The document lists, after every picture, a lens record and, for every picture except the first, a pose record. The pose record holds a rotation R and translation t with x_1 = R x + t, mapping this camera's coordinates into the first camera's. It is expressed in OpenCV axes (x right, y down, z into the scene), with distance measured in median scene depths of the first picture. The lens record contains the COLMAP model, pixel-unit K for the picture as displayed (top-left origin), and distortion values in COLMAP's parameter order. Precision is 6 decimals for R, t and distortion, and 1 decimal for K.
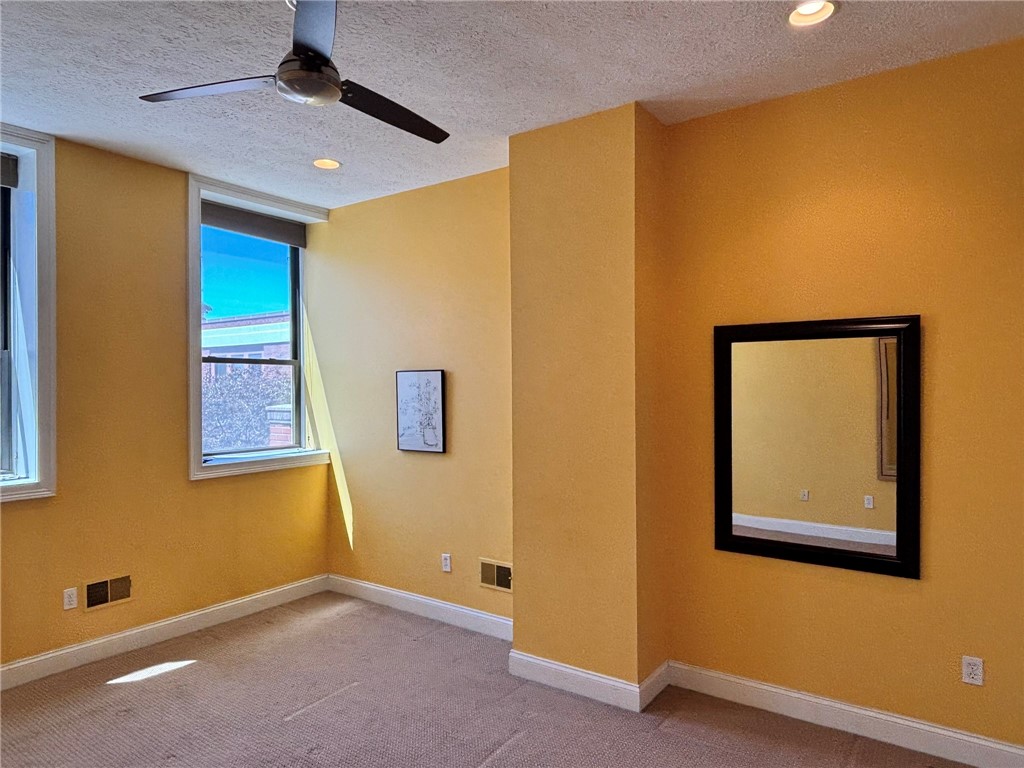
lens RADIAL K [[665.9, 0, 516.4], [0, 665.9, 374.7], [0, 0, 1]] dist [0.033802, -0.026225]
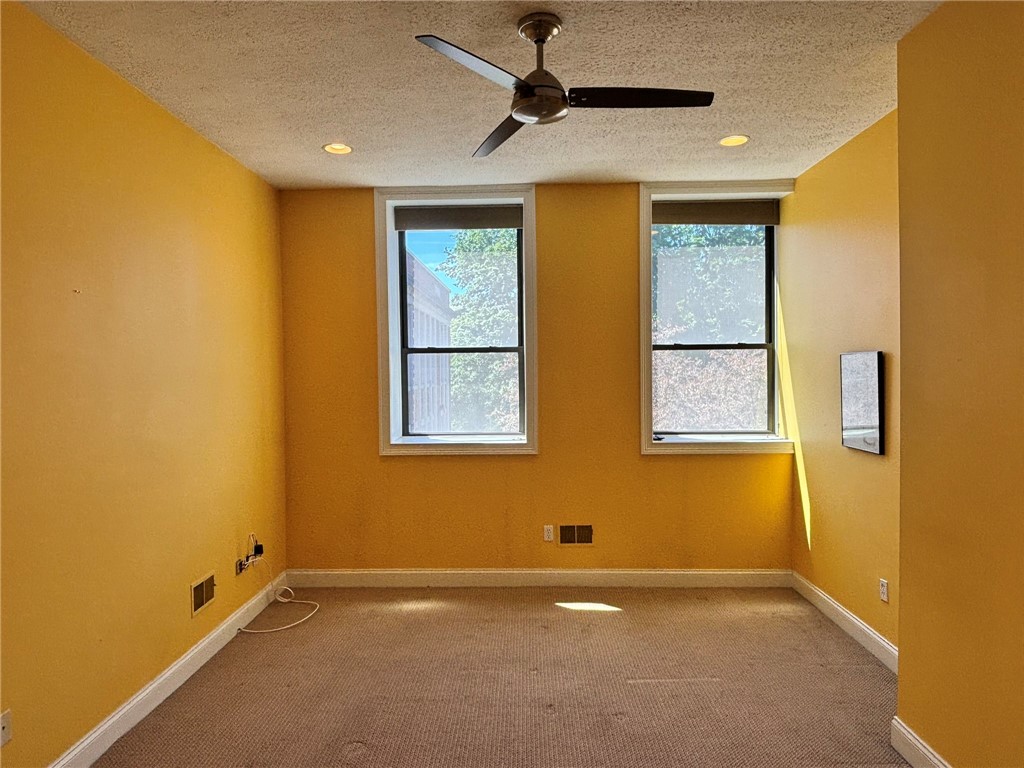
lens RADIAL K [[665.9, 0, 507.2], [0, 665.9, 374.4], [0, 0, 1]] dist [0.033802, -0.026225]
pose [[0.567900, 0.008541, -0.823054, 0.305090], [0.021424, 0.999454, 0.025154, -0.011142], [0.822819, -0.031919, 0.567407, 0.166809]]
